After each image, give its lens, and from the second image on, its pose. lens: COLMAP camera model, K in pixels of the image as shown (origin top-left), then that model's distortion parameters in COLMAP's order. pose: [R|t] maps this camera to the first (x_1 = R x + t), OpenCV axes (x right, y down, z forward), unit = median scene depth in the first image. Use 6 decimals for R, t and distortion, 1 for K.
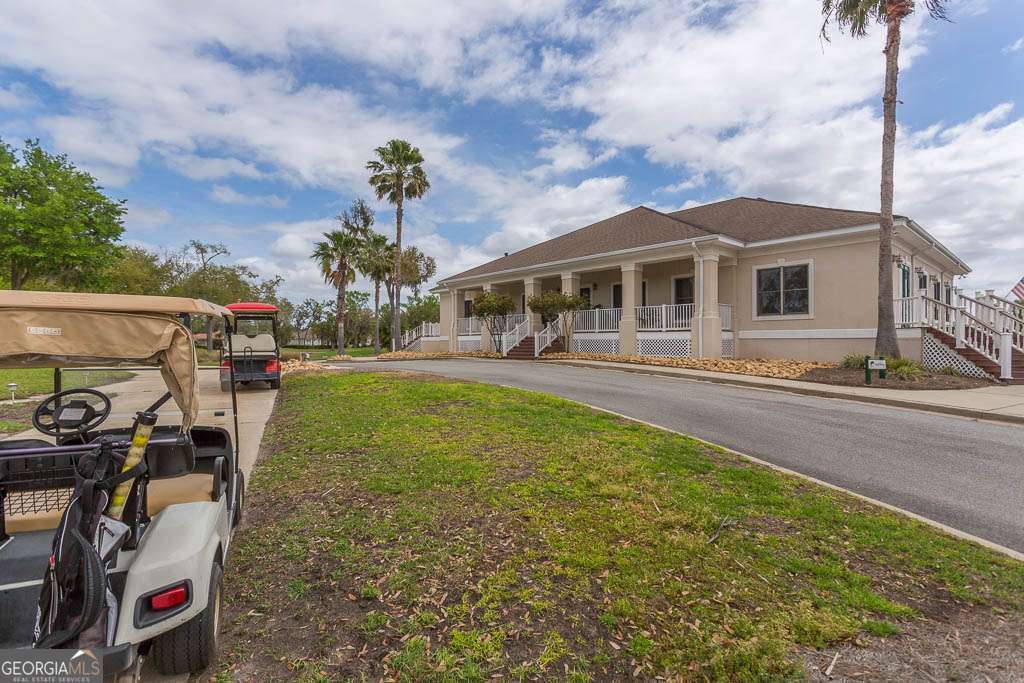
lens RADIAL K [[477.7, 0, 512.0], [0, 477.7, 341.5], [0, 0, 1]] dist [0.003583, -0.000284]
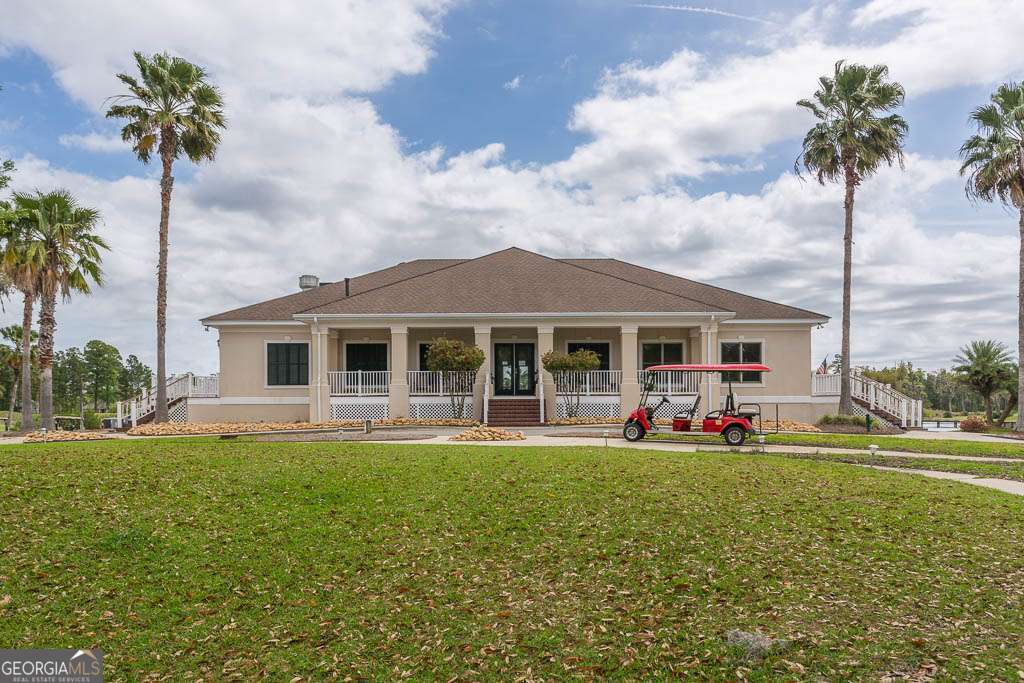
lens RADIAL K [[814.9, 0, 509.4], [0, 814.9, 413.8], [0, 0, 1]] dist [0.009227, 0.008163]
pose [[0.663760, -0.001405, 0.747944, -1.118047], [0.004469, 0.999988, -0.002088, 0.017964], [-0.747932, 0.004728, 0.663758, 0.081217]]
